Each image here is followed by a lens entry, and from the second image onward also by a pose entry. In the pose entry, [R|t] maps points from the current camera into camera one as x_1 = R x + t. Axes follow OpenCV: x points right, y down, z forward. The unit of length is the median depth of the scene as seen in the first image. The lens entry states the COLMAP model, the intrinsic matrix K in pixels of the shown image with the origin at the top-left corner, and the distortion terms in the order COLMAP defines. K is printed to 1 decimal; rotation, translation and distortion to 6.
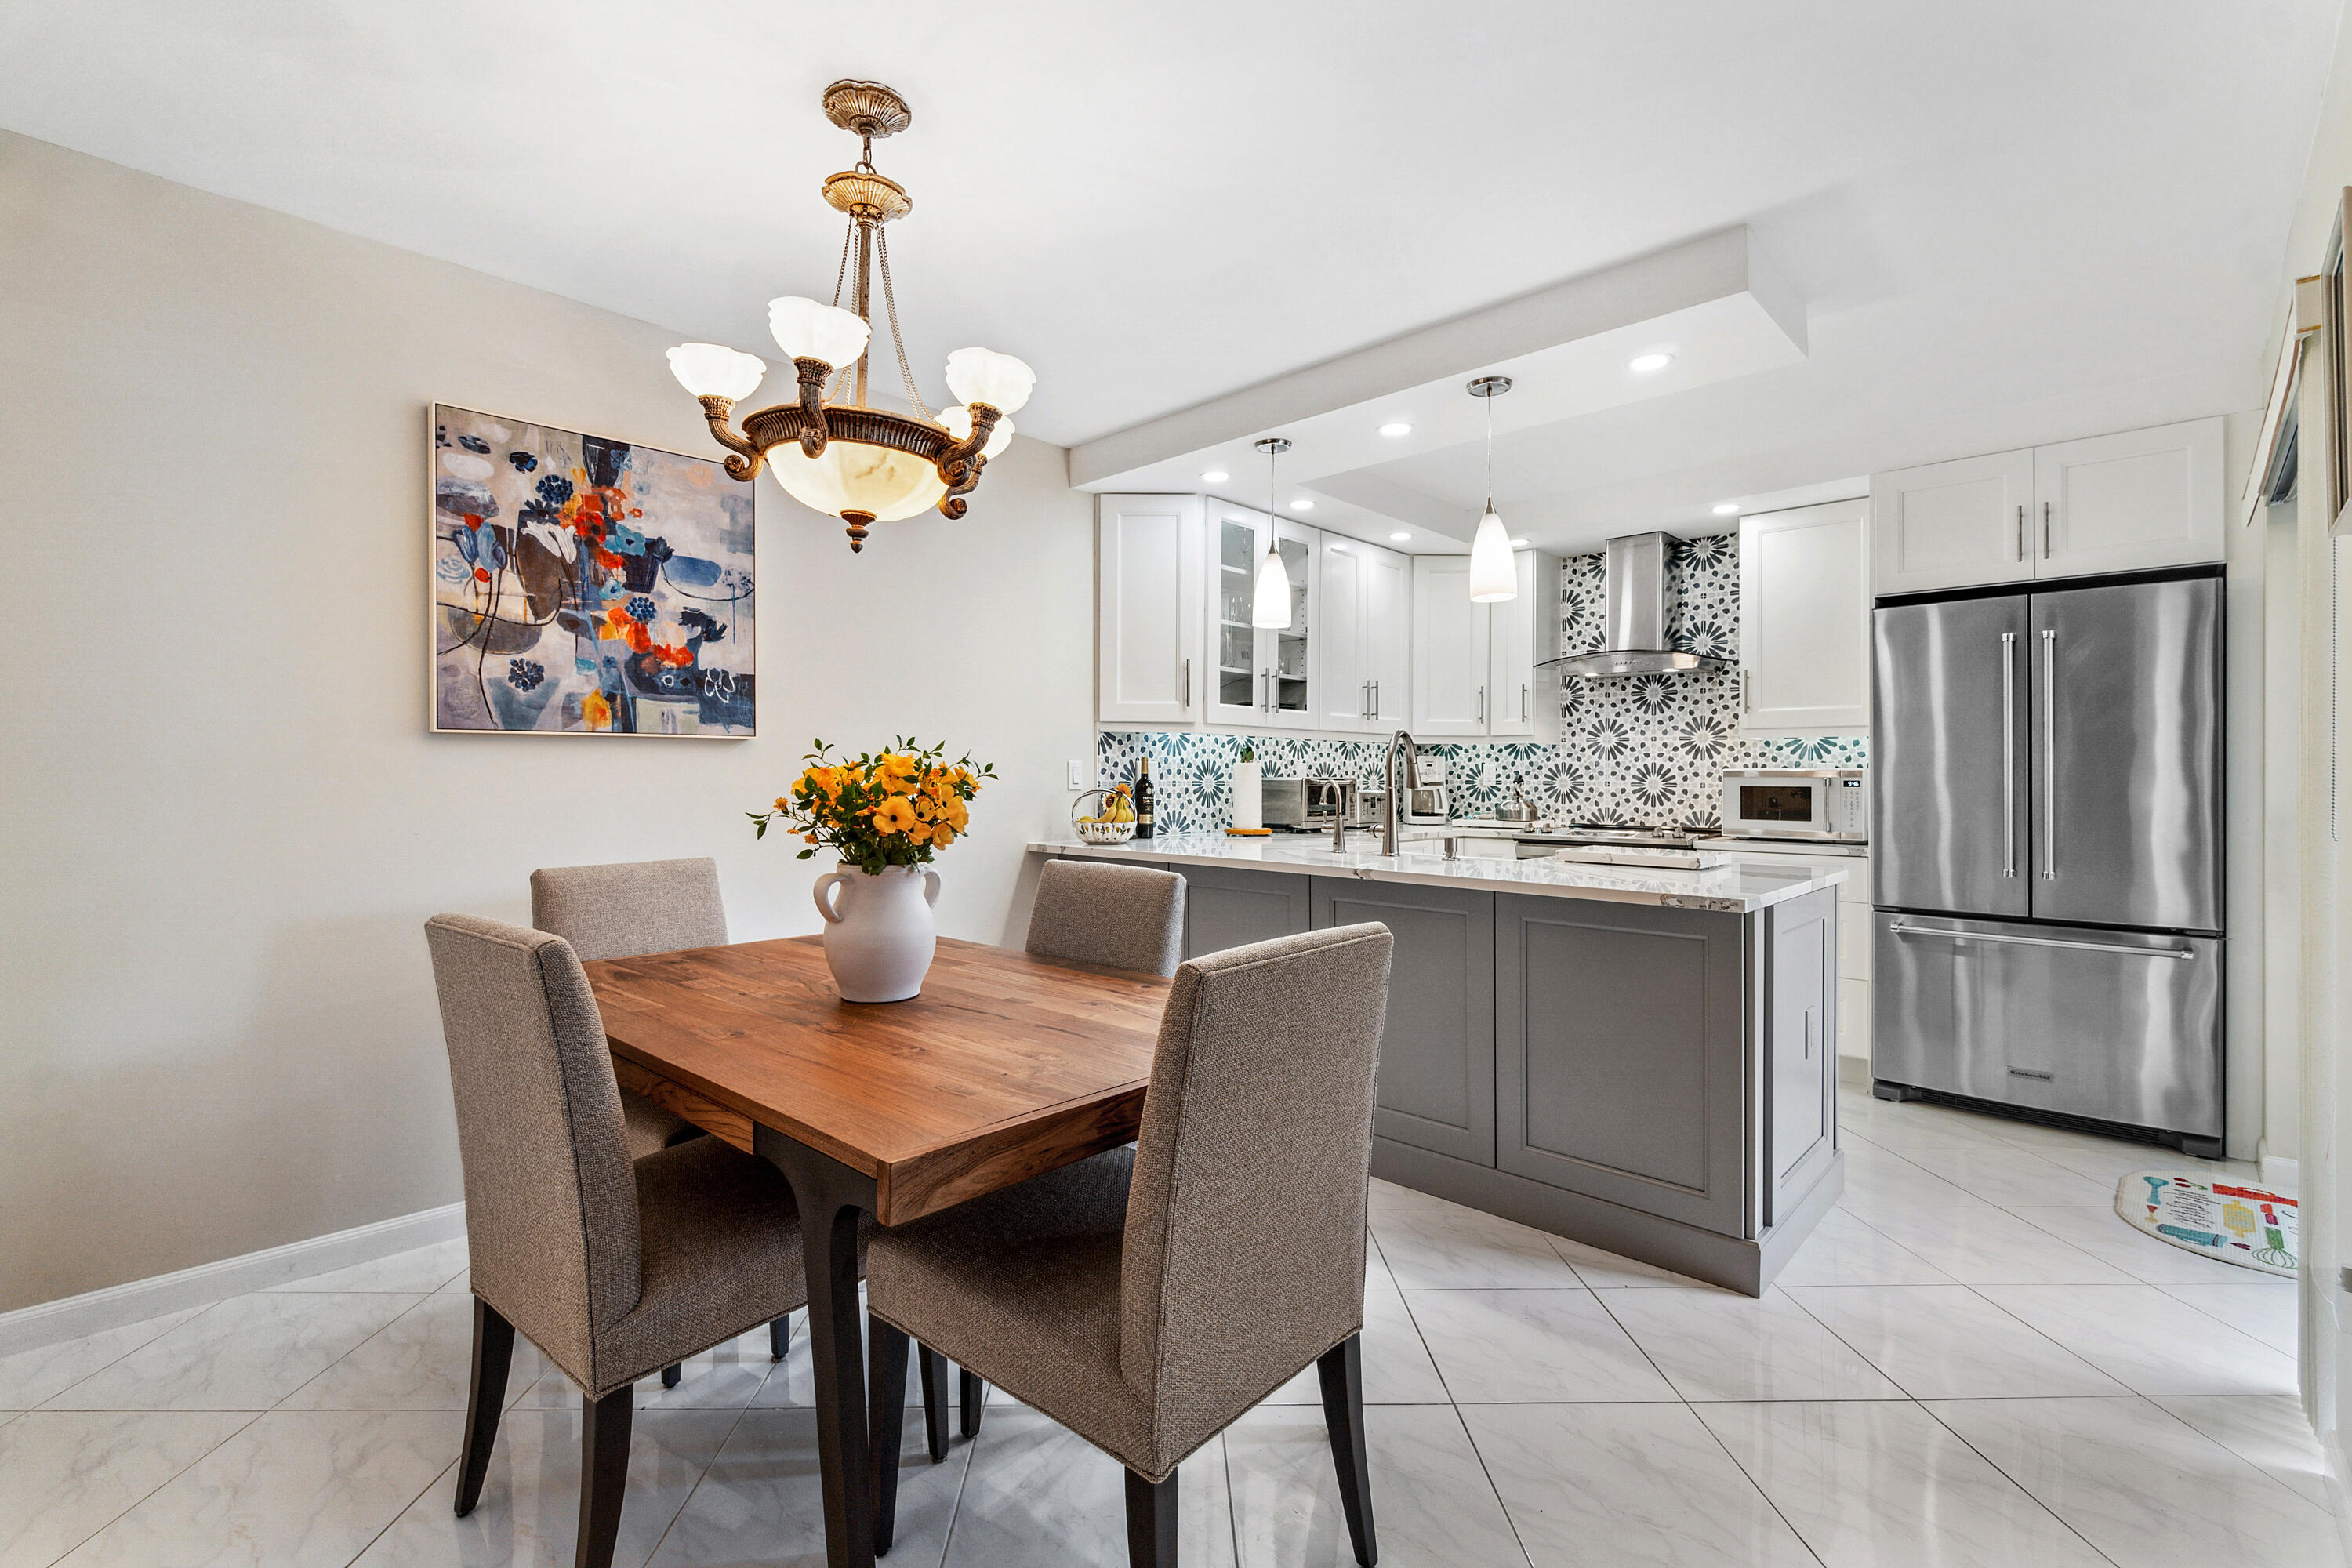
lens RADIAL K [[1047.2, 0, 1165.9], [0, 1047.2, 779.9], [0, 0, 1]] dist [-0.003542, -0.000310]
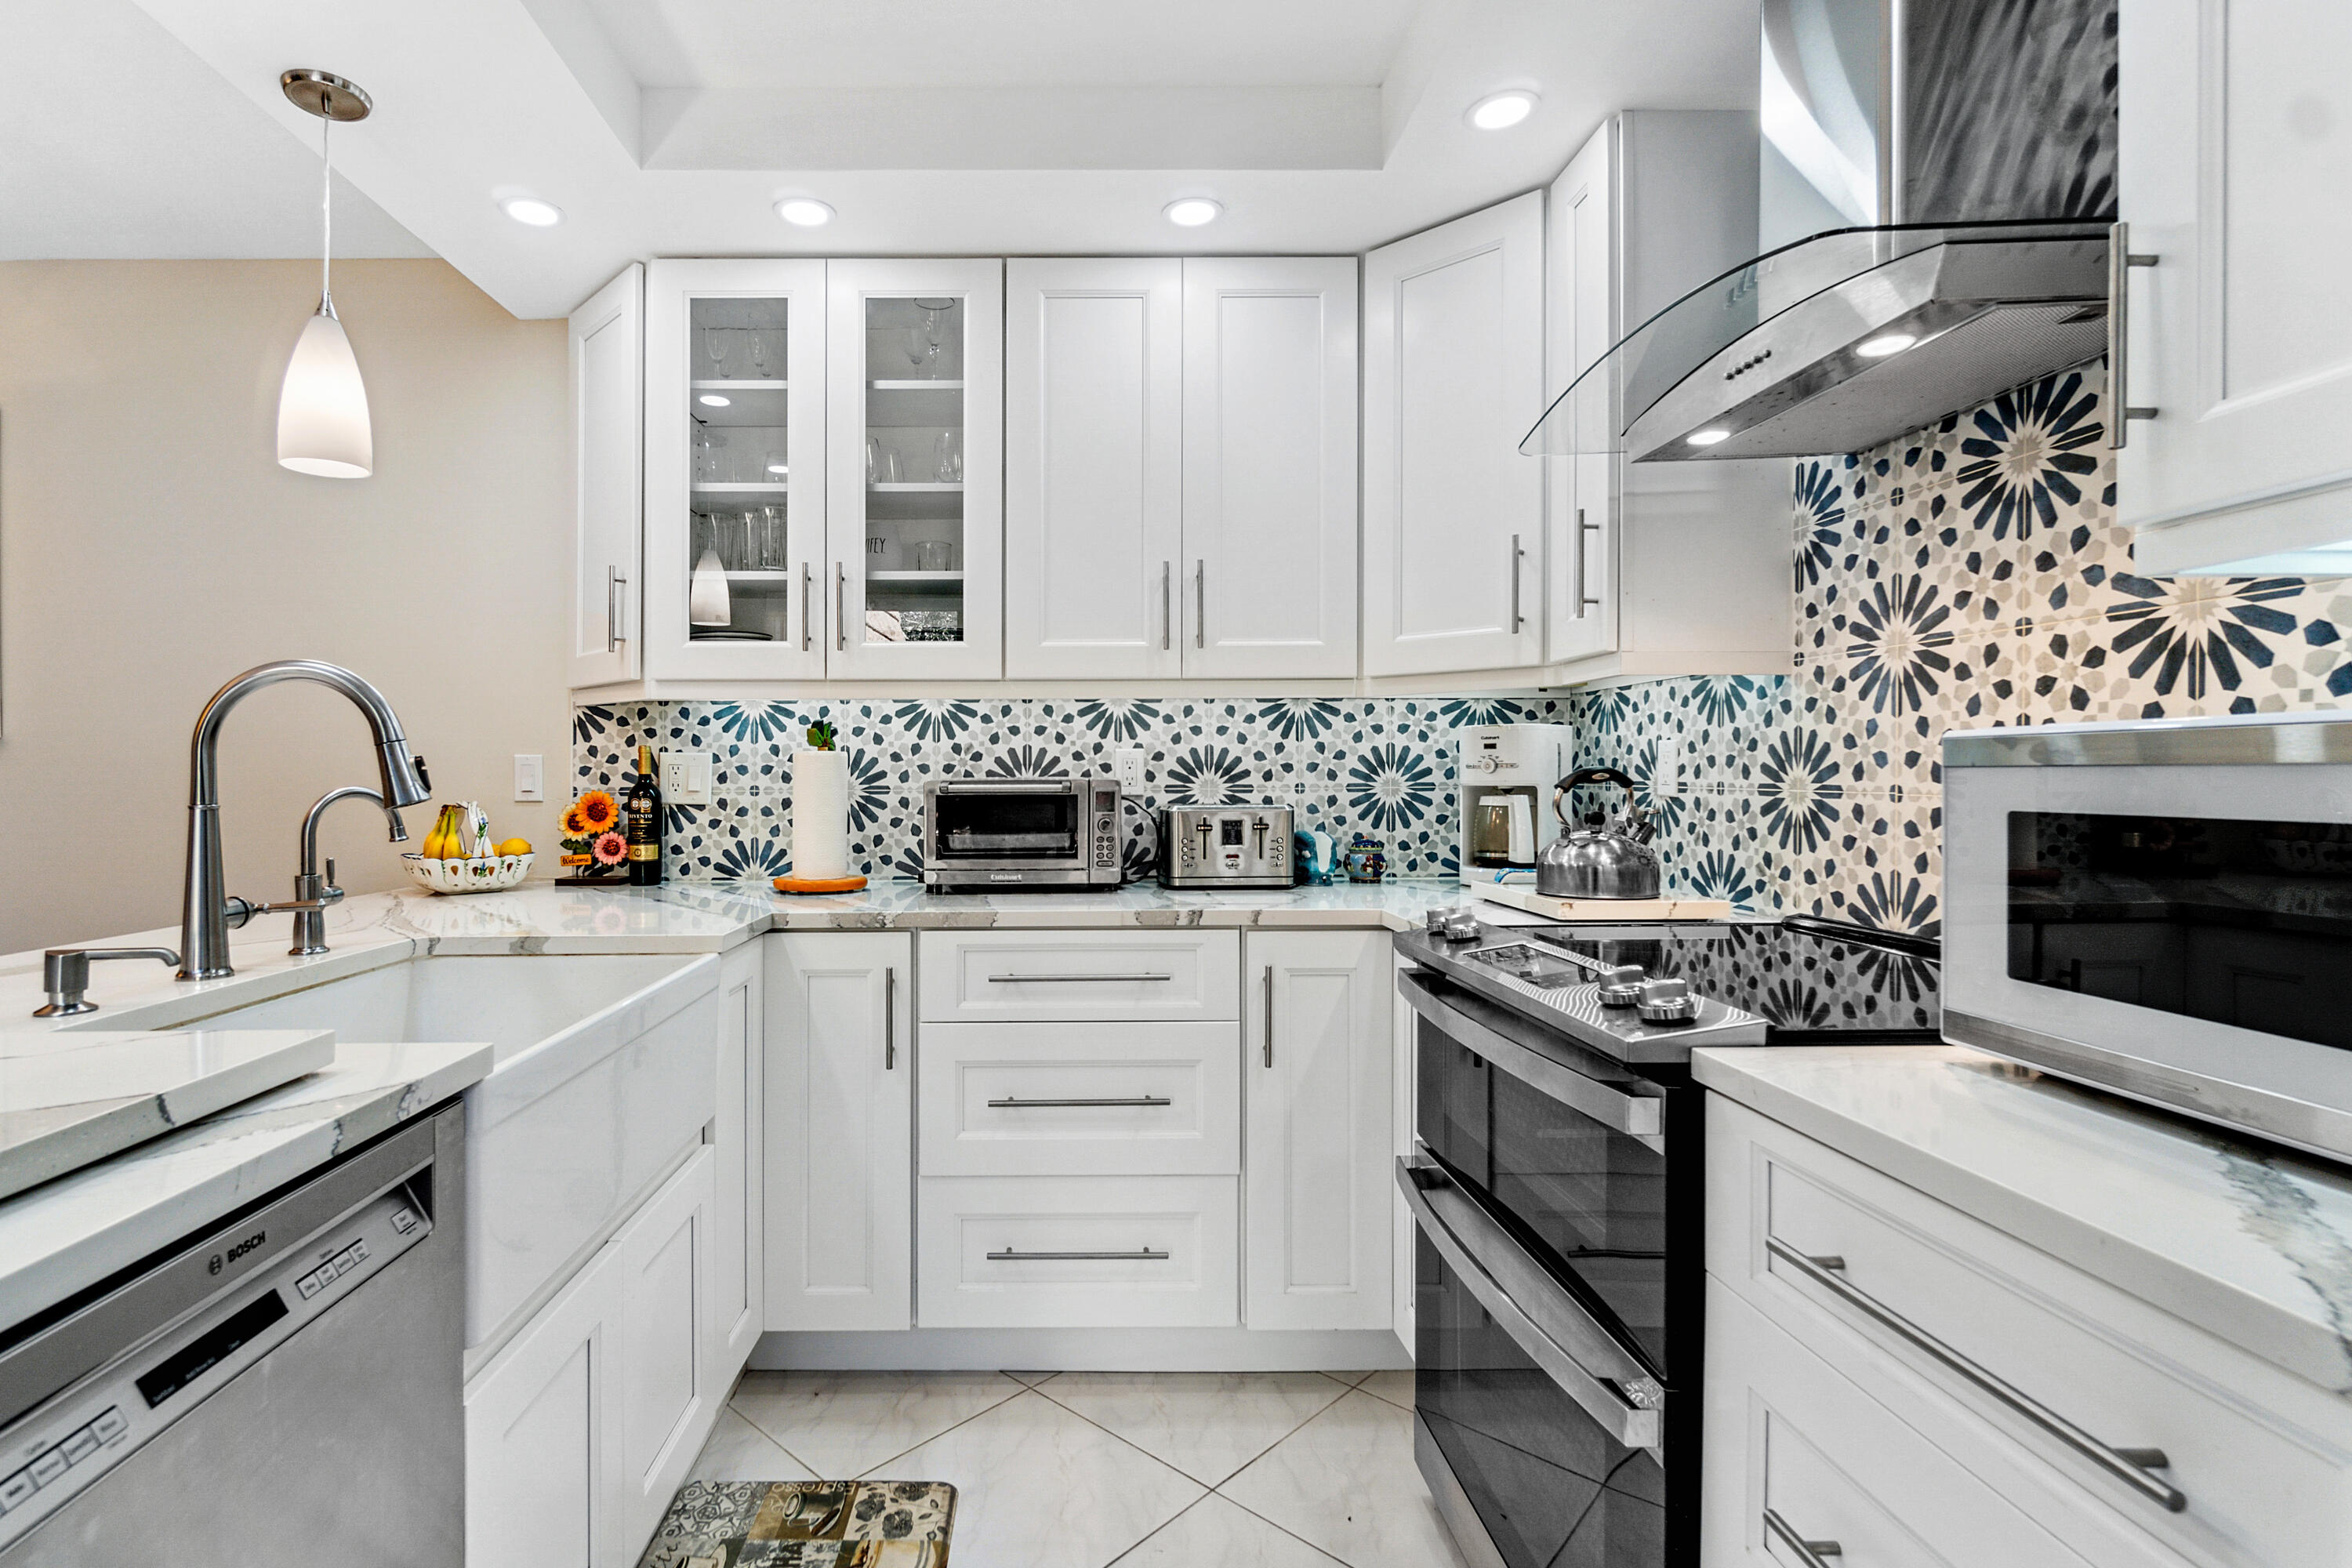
lens RADIAL K [[1119.7, 0, 1072.0], [0, 1119.7, 762.4], [0, 0, 1]] dist [-0.001474, -0.000887]
pose [[0.692054, -0.014722, -0.721696, 0.893017], [0.004842, 0.999864, -0.015753, -0.002079], [0.721830, 0.007408, 0.692031, 1.112672]]
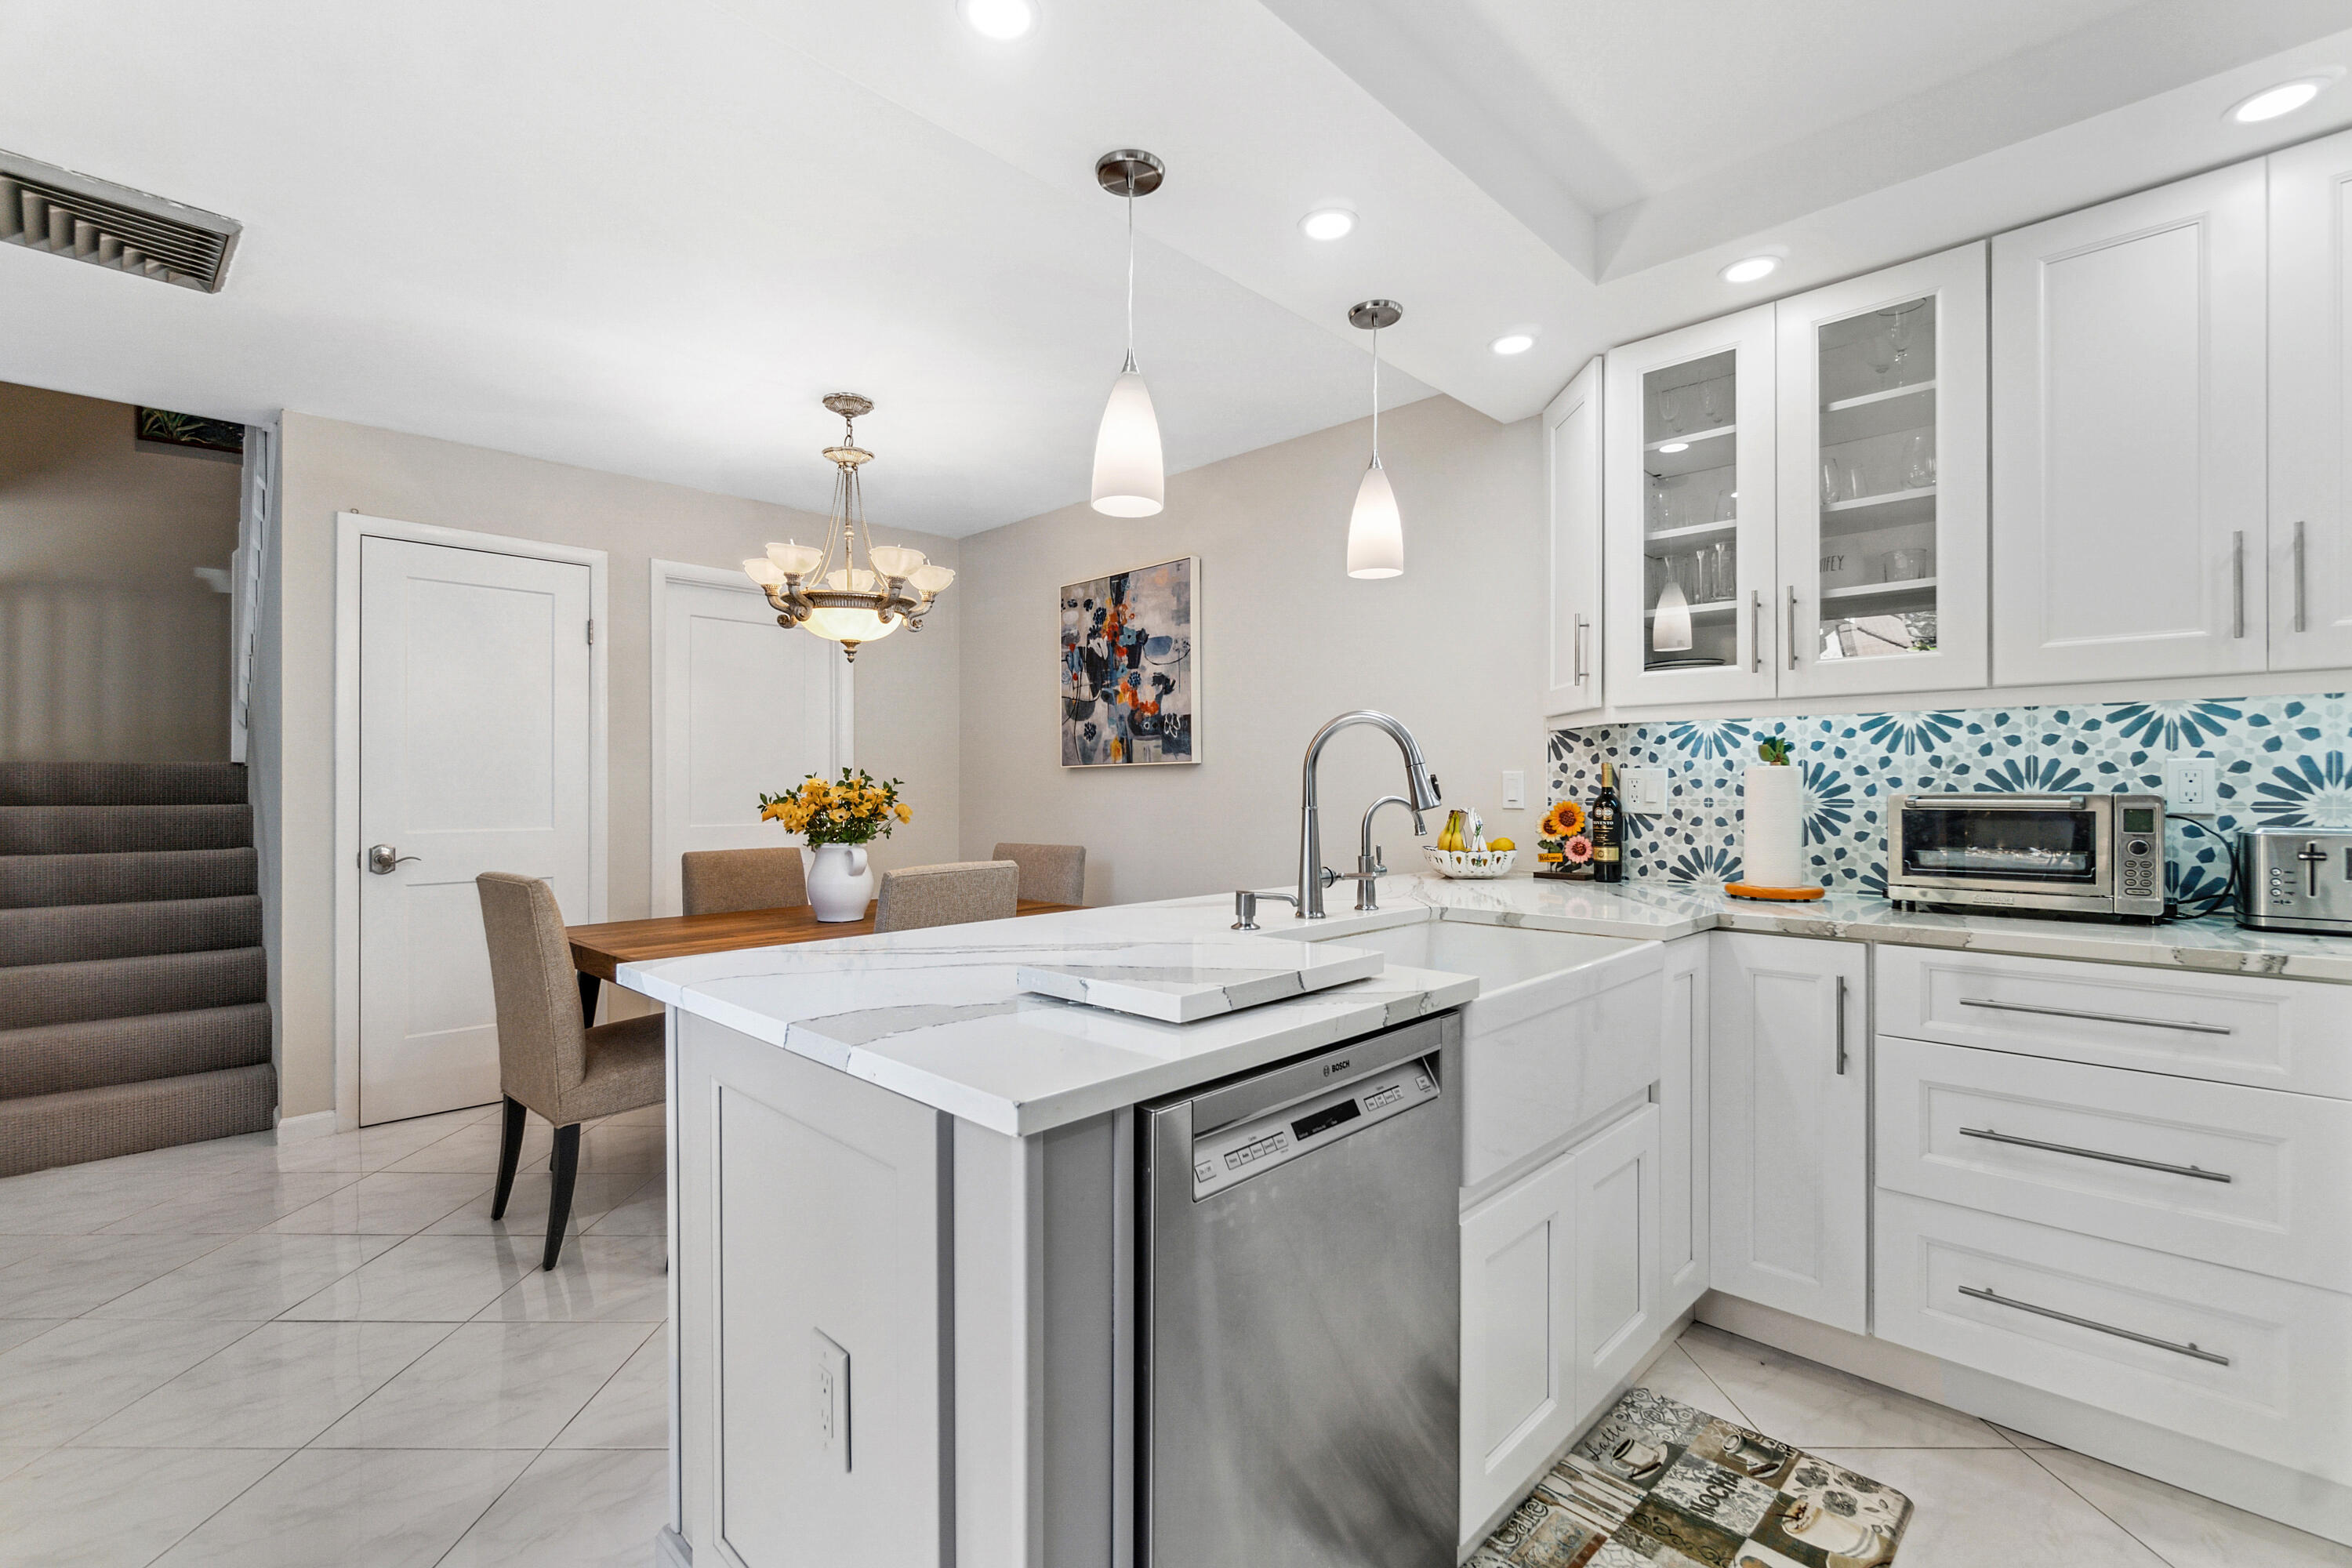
lens RADIAL K [[1029.3, 0, 1175.0], [0, 1029.3, 792.8], [0, 0, 1]] dist [-0.001965, -0.000770]
pose [[-0.013309, 0.000107, -0.999911, 0.980612], [-0.002293, 0.999997, 0.000137, -0.002366], [0.999909, 0.002295, -0.013309, 1.094034]]
